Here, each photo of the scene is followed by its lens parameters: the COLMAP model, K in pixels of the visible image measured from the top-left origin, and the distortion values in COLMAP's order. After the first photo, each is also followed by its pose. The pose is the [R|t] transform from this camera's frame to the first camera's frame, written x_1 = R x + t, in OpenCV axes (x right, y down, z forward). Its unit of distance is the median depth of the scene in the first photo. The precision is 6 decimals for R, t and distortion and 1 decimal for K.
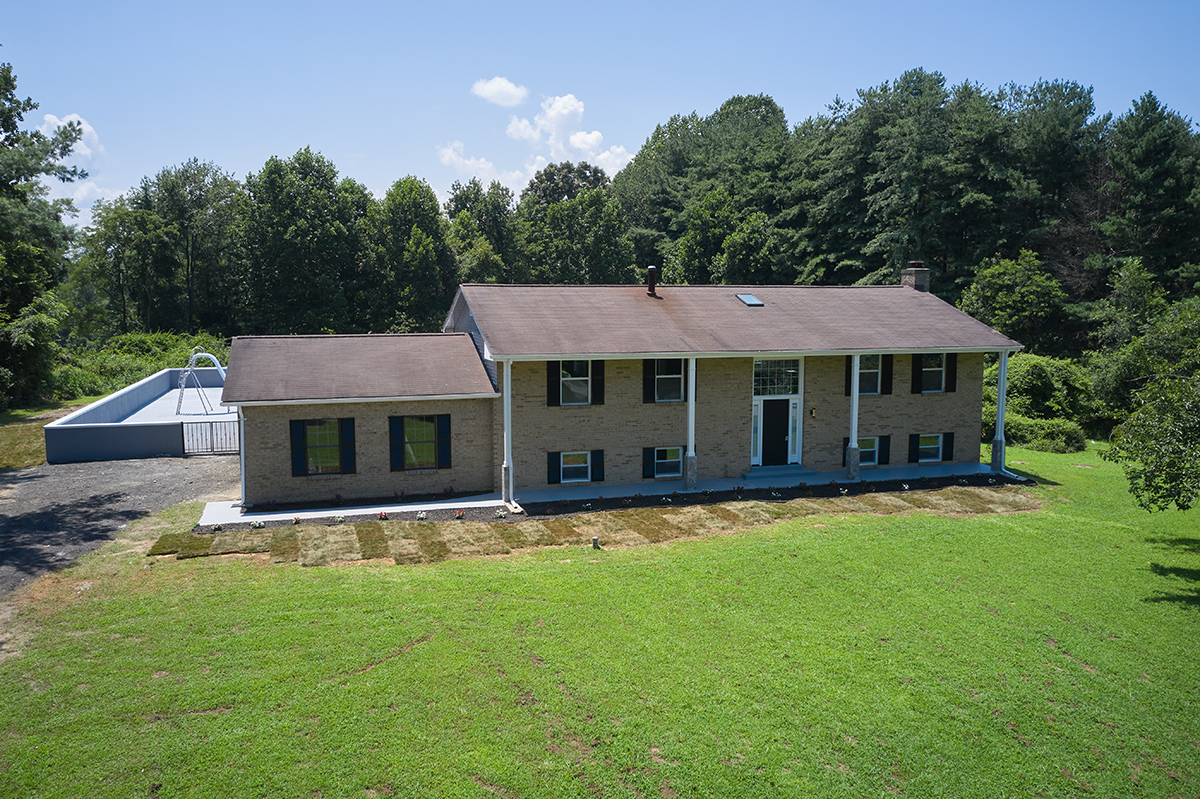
lens RADIAL K [[950.8, 0, 599.3], [0, 950.8, 402.1], [0, 0, 1]] dist [-0.019663, 0.014142]
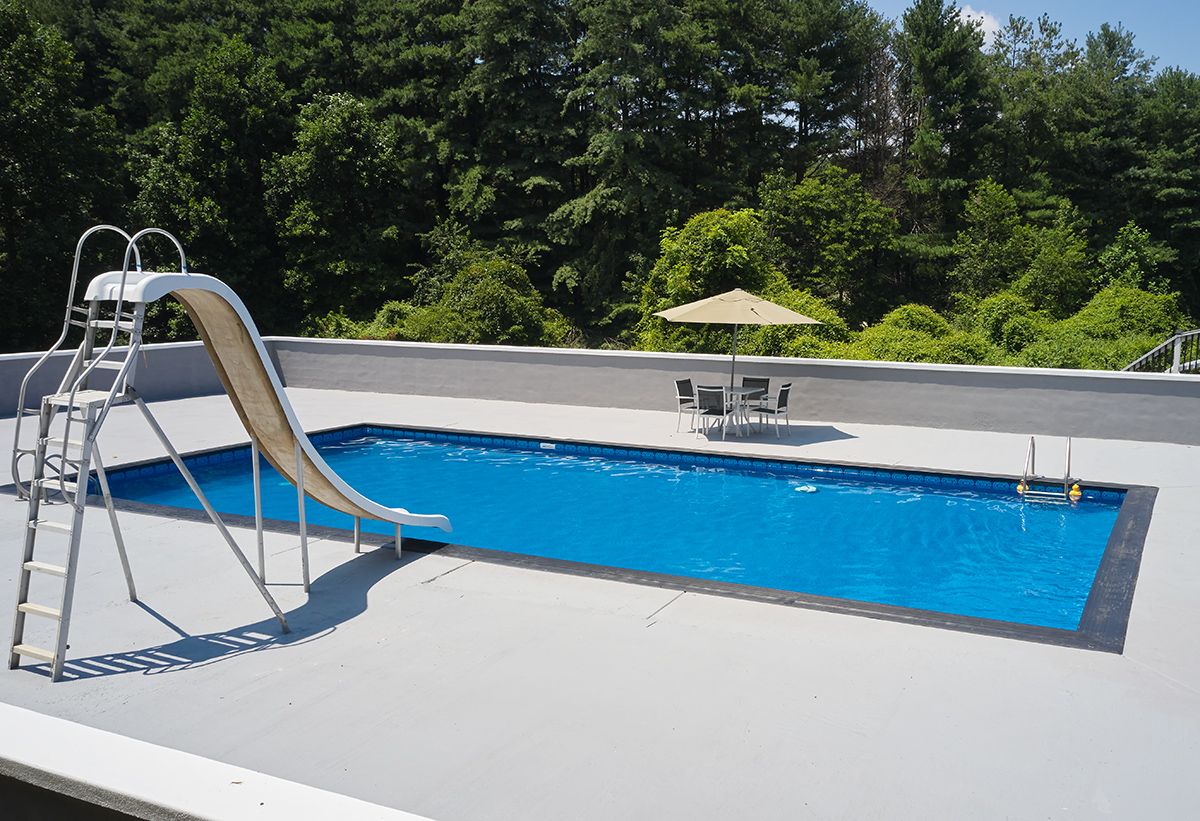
lens RADIAL K [[1071.3, 0, 674.7], [0, 1071.3, 445.6], [0, 0, 1]] dist [0.022308, -0.036276]
pose [[0.657763, -0.117116, 0.744064, -0.345938], [0.078317, 0.993118, 0.087083, -0.025451], [-0.749142, 0.000993, 0.662409, 0.587906]]
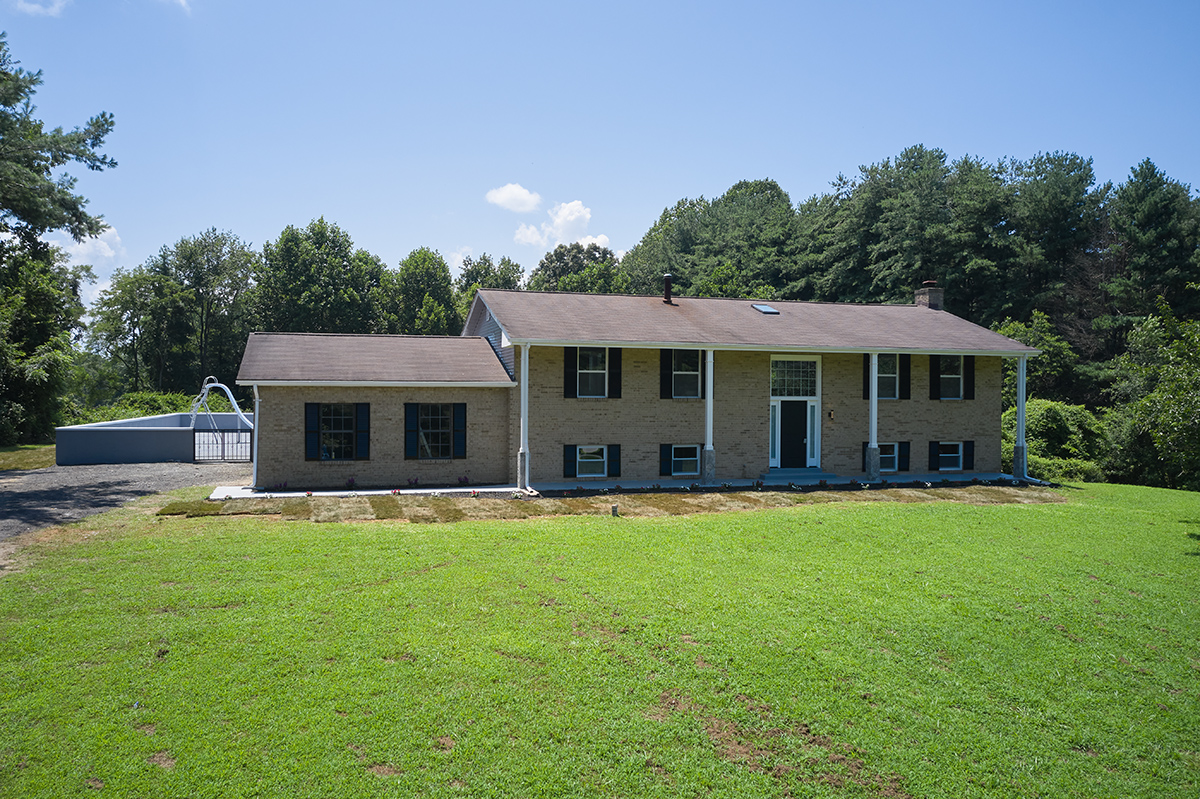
lens RADIAL K [[950.8, 0, 598.0], [0, 950.8, 398.7], [0, 0, 1]] dist [-0.019663, 0.014142]
pose [[0.999959, 0.006012, -0.006787, -0.005420], [-0.006720, 0.993951, -0.109617, 0.049724], [0.006087, 0.109658, 0.993951, 0.006462]]
